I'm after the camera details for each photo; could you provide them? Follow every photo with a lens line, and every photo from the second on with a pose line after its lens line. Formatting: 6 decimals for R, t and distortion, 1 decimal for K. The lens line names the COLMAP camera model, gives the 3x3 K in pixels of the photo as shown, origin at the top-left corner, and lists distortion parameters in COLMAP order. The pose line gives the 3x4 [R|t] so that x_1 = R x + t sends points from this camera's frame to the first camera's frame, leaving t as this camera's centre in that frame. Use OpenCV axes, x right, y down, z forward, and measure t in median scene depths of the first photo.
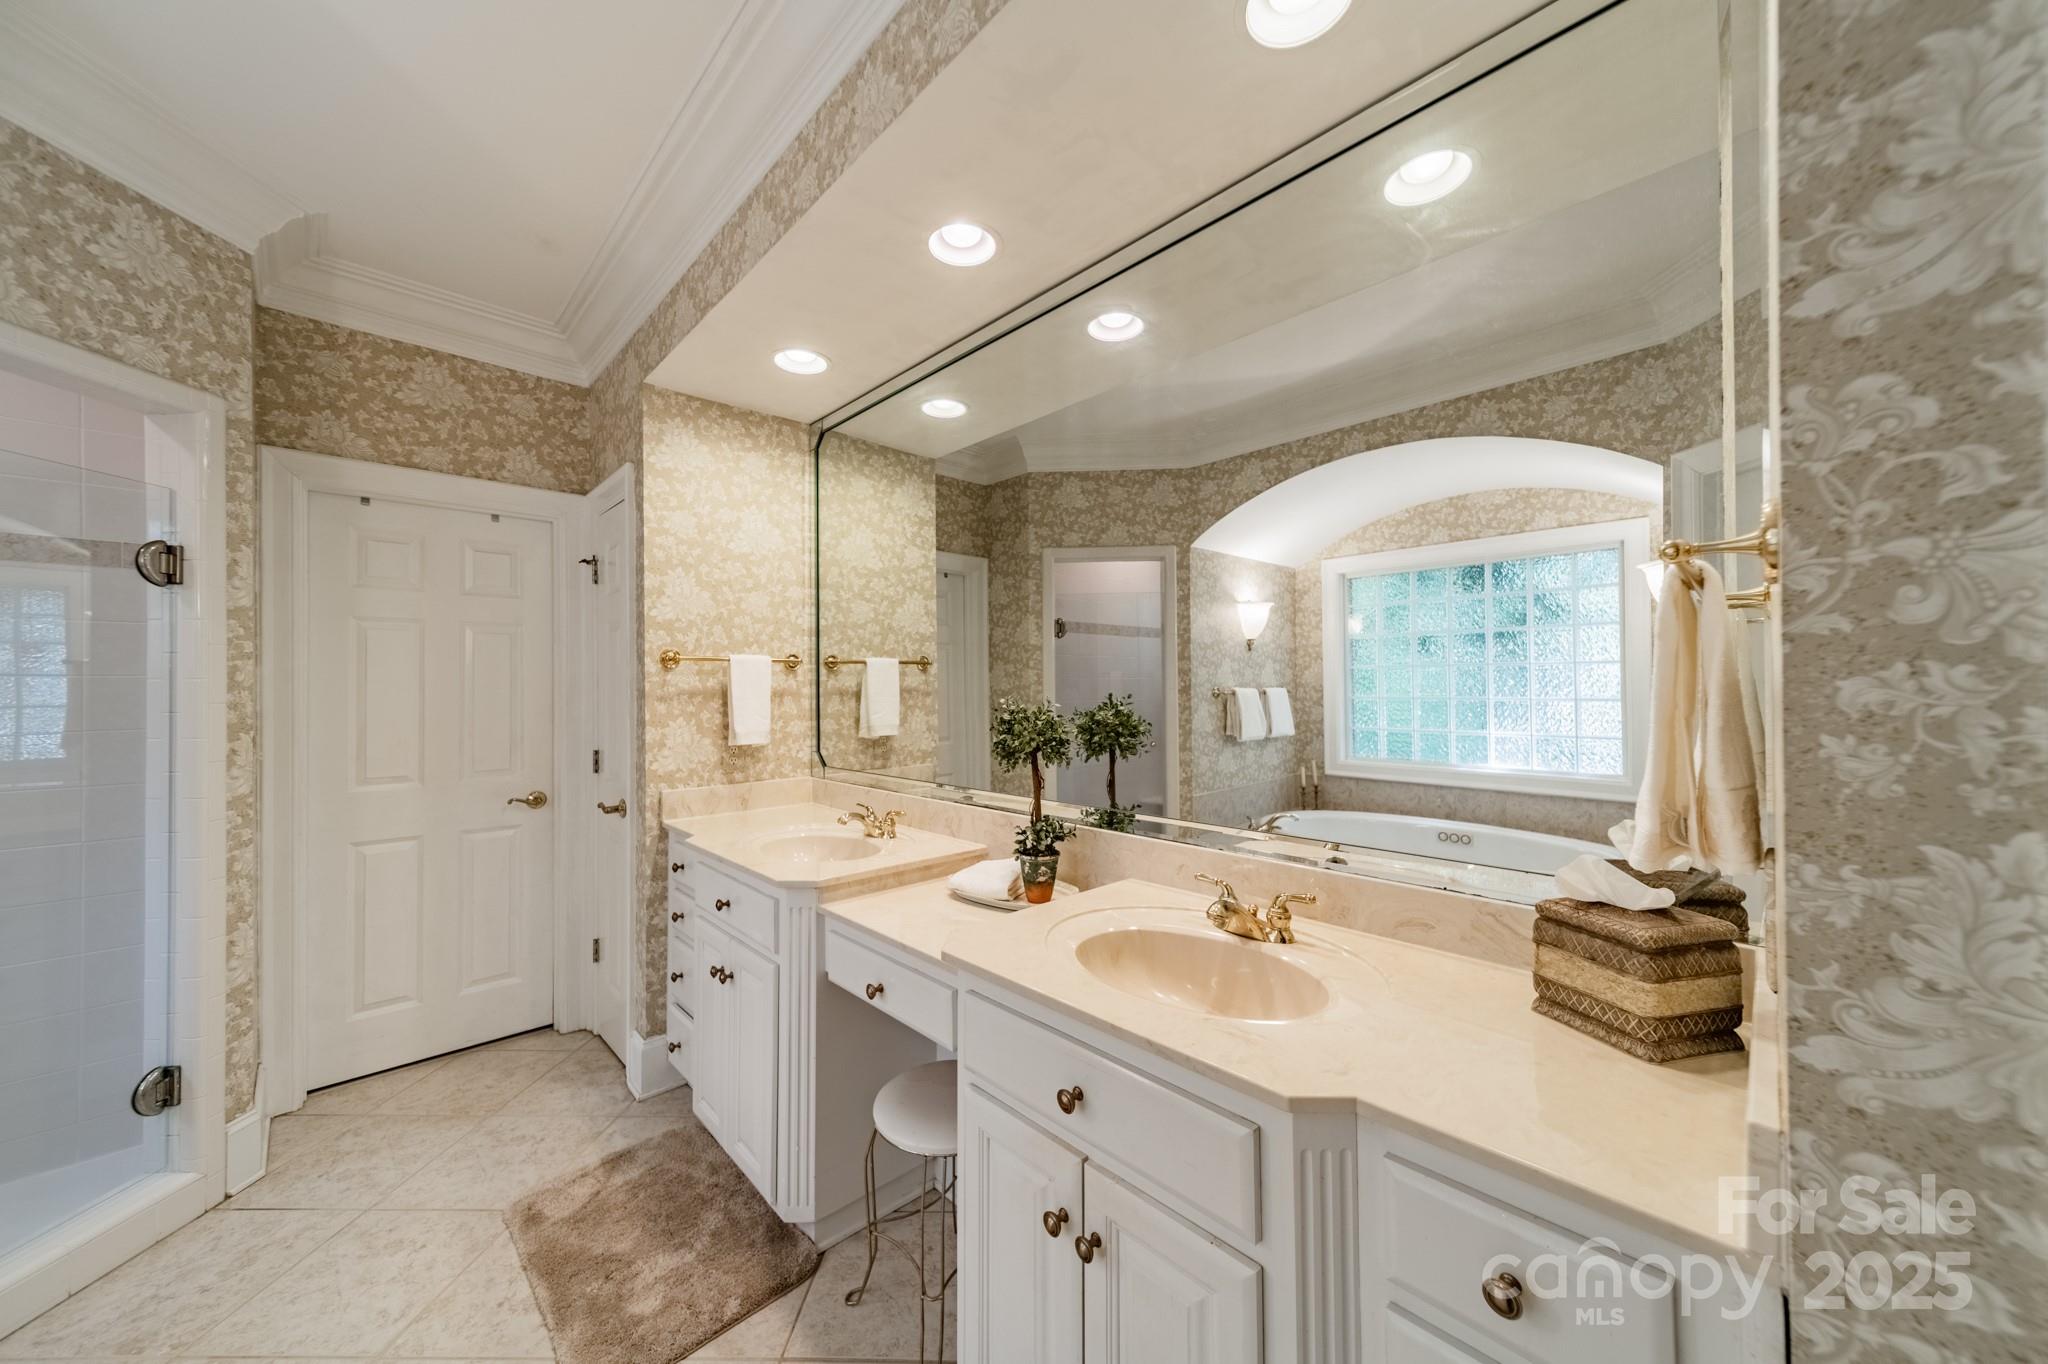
lens RADIAL K [[719.6, 0, 1027.8], [0, 719.6, 684.4], [0, 0, 1]] dist [0.005539, -0.000024]
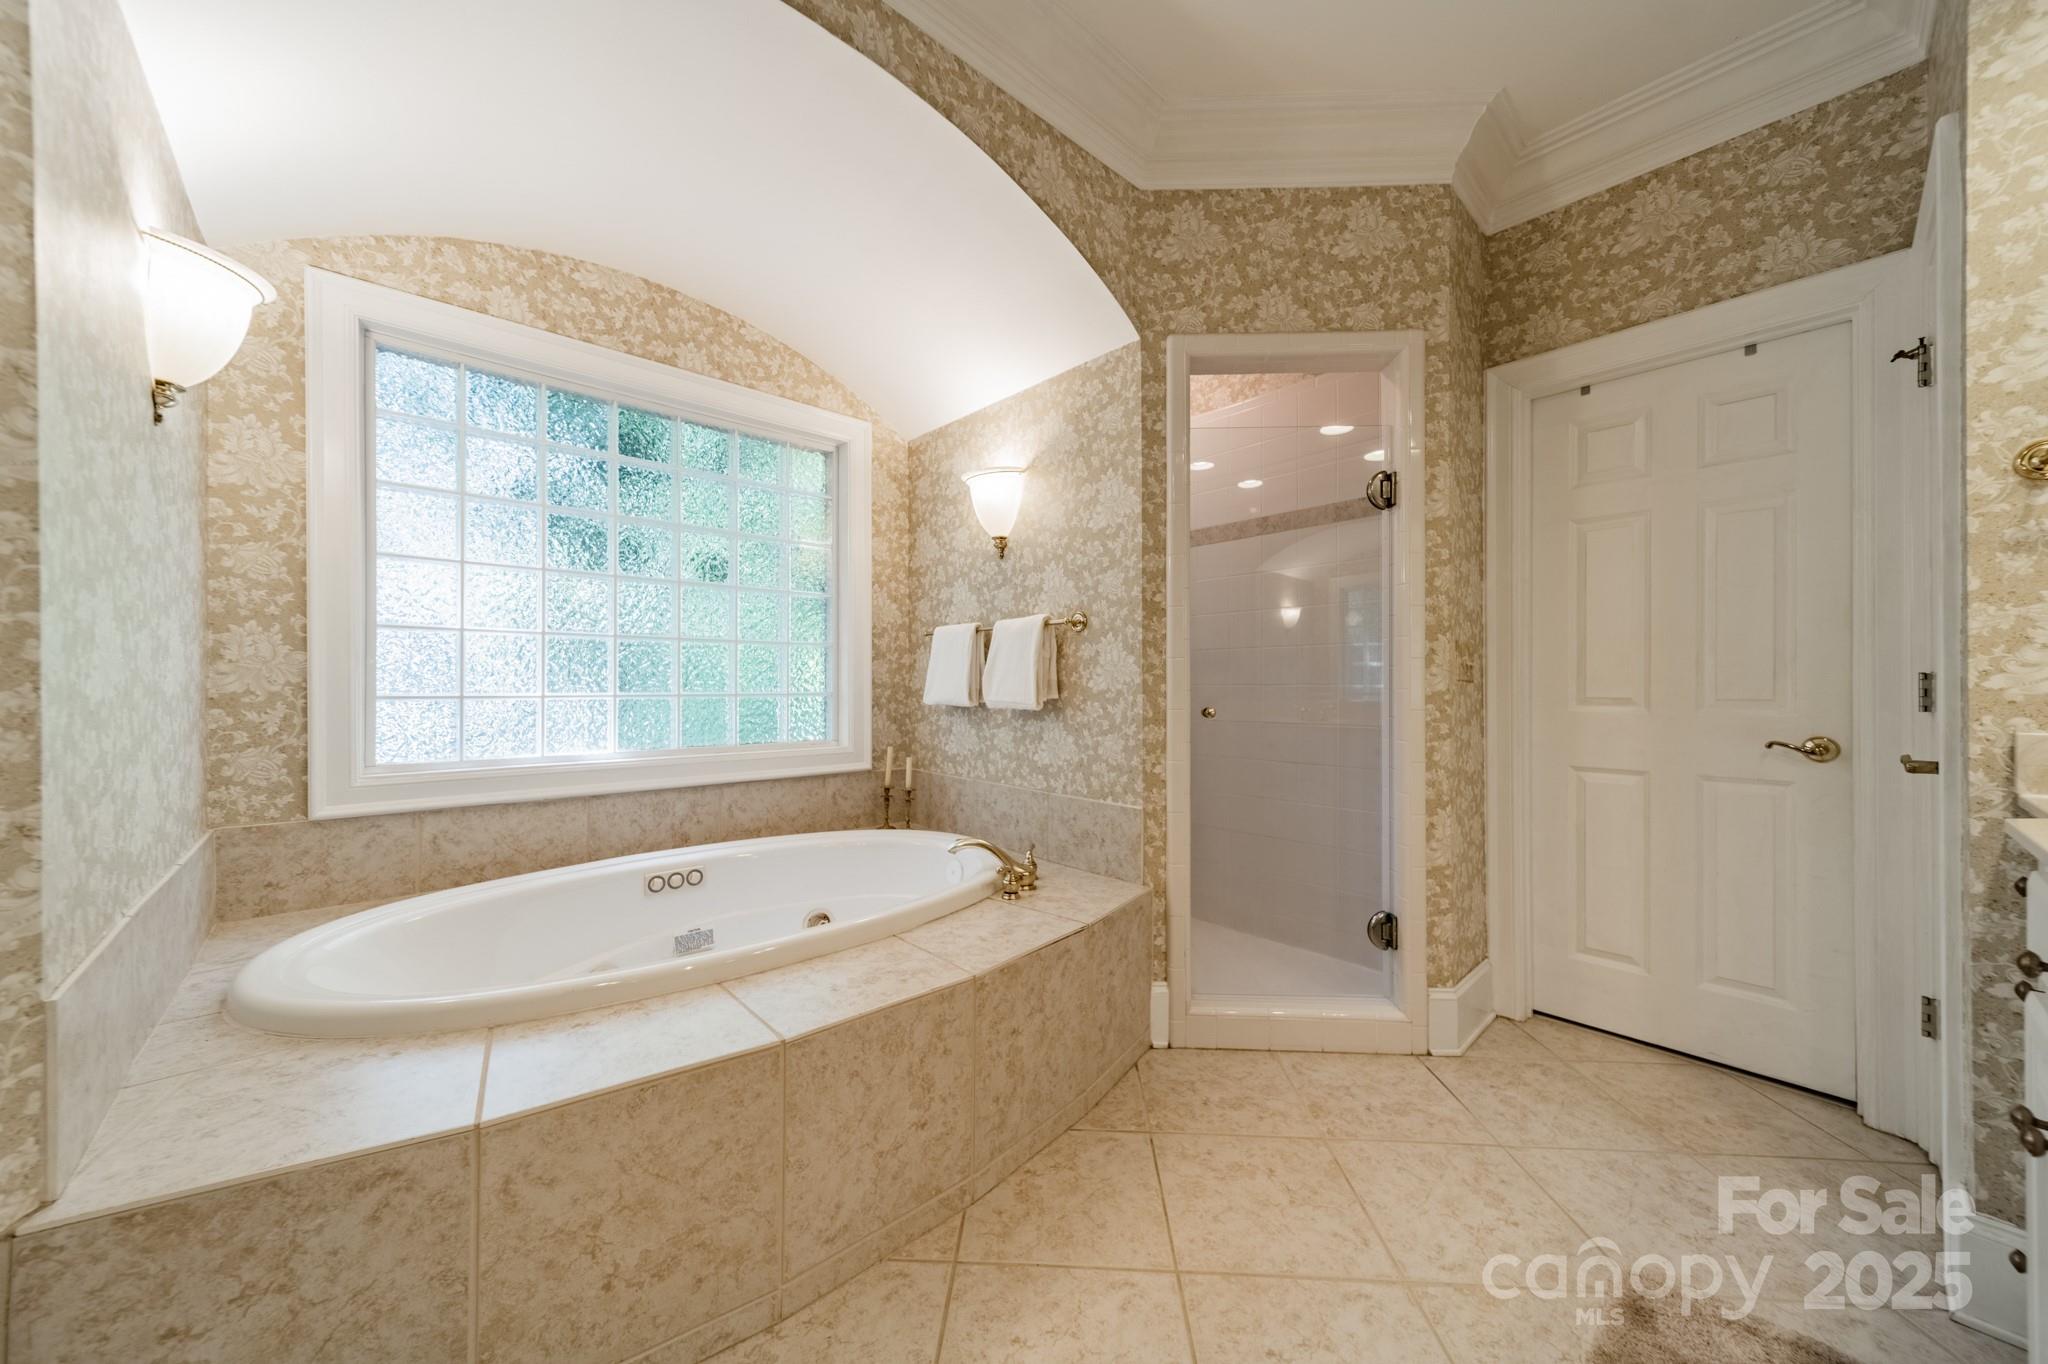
lens RADIAL K [[719.6, 0, 1027.8], [0, 719.6, 684.4], [0, 0, 1]] dist [0.005539, -0.000024]
pose [[-0.023923, 0.006571, -0.999692, 0.003925], [0.005665, 0.999963, 0.006438, 0.110685], [0.999698, -0.005509, -0.023959, 0.346886]]
